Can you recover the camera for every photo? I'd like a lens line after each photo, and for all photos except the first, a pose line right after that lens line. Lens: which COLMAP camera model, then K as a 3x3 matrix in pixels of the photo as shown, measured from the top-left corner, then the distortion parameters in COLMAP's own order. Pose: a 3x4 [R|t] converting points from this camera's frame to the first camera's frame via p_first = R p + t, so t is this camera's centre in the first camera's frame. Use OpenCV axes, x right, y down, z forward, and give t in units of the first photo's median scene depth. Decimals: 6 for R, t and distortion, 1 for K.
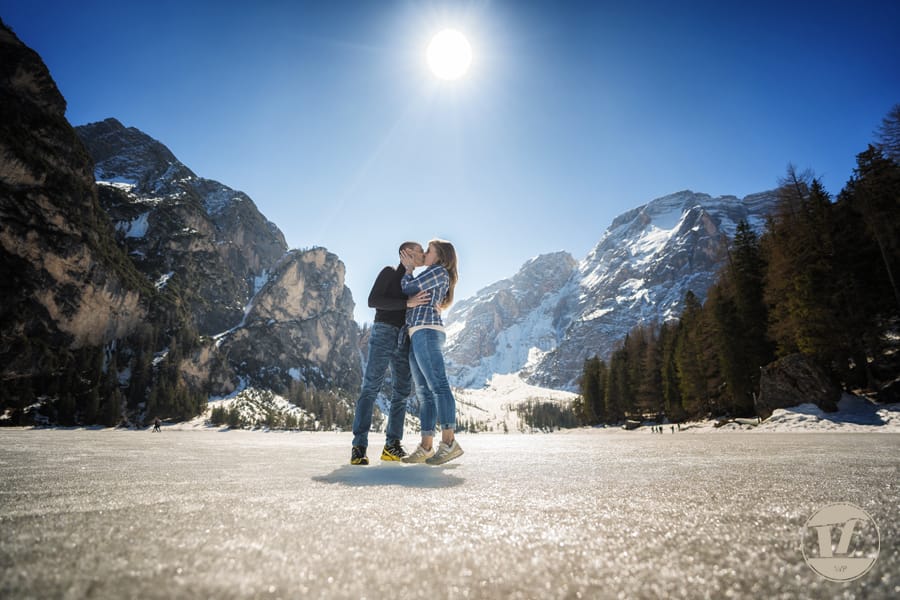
lens RADIAL K [[441.1, 0, 450.0], [0, 441.1, 300.0], [0, 0, 1]] dist [-0.079890, 0.038400]
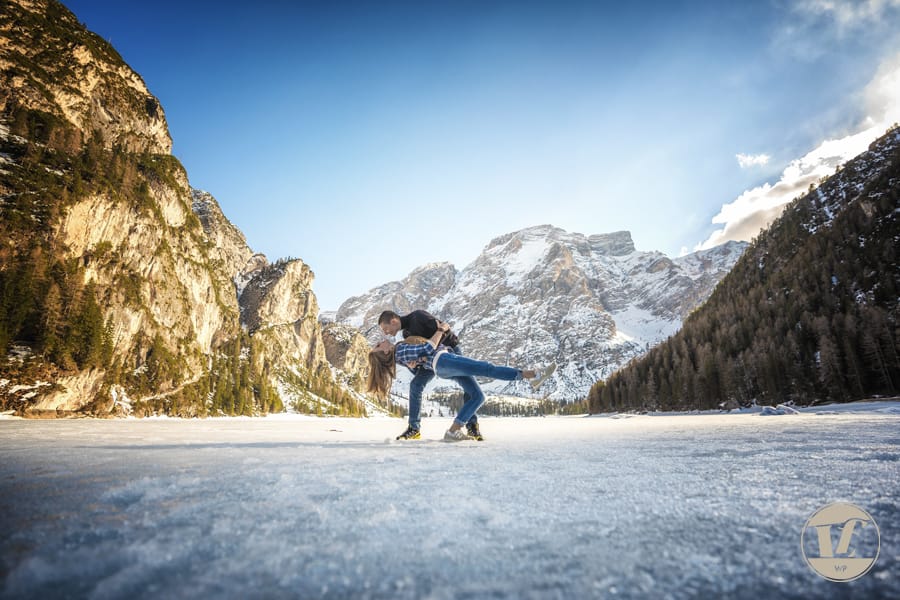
lens RADIAL K [[419.5, 0, 447.4], [0, 419.5, 295.7], [0, 0, 1]] dist [-0.072124, 0.031484]
pose [[0.946164, 0.082431, 0.313015, -0.312158], [-0.084921, 0.996371, -0.005695, -0.061921], [-0.312348, -0.021193, 0.949731, -0.194072]]
